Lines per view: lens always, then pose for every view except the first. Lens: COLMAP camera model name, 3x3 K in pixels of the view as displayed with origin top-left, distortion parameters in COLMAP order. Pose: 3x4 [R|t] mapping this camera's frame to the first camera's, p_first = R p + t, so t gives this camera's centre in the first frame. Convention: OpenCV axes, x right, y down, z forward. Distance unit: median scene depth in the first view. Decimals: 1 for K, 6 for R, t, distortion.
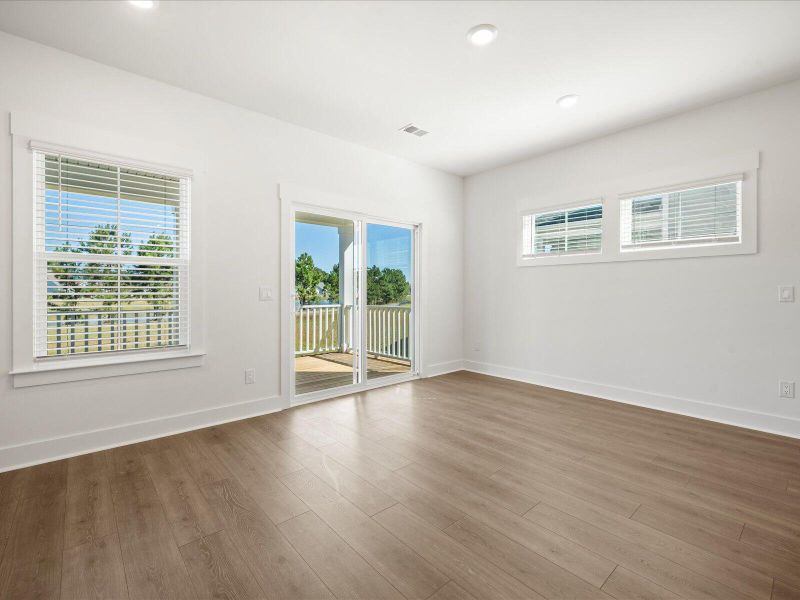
lens RADIAL K [[368.1, 0, 394.8], [0, 368.1, 289.5], [0, 0, 1]] dist [0.005343, 0.000074]
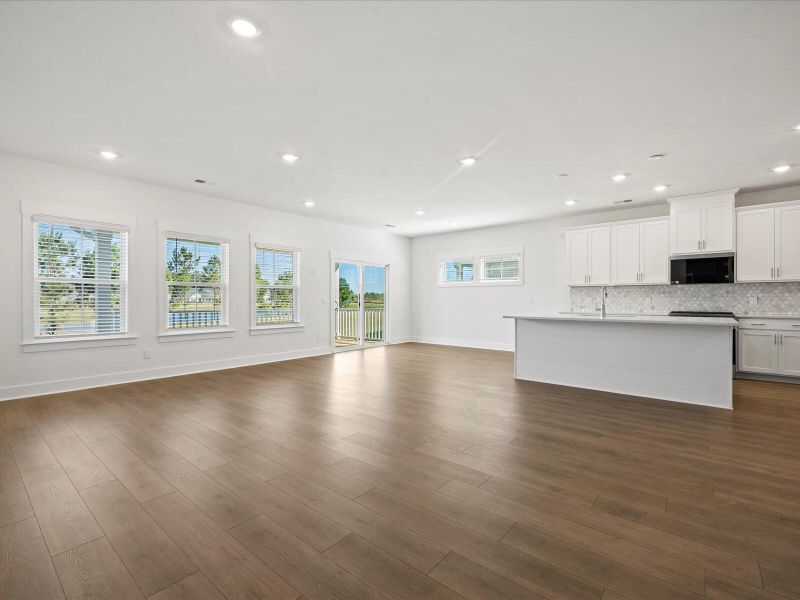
lens RADIAL K [[368.1, 0, 402.7], [0, 368.1, 299.2], [0, 0, 1]] dist [0.005343, 0.000074]
pose [[0.984807, 0.002936, 0.173627, -0.214186], [-0.003617, 0.999987, 0.003601, -0.005187], [-0.173614, -0.004175, 0.984805, -1.016474]]
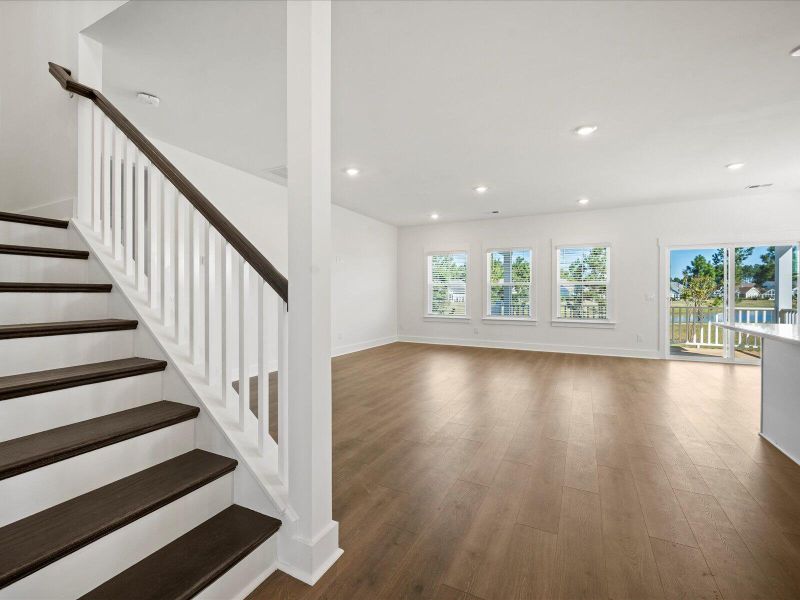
lens RADIAL K [[368.1, 0, 399.4], [0, 368.1, 299.3], [0, 0, 1]] dist [0.005343, 0.000074]
pose [[0.386118, 0.011127, -0.922382, 0.743693], [0.000810, 0.999923, 0.012401, 0.000572], [0.922449, -0.005535, 0.386079, -0.770407]]
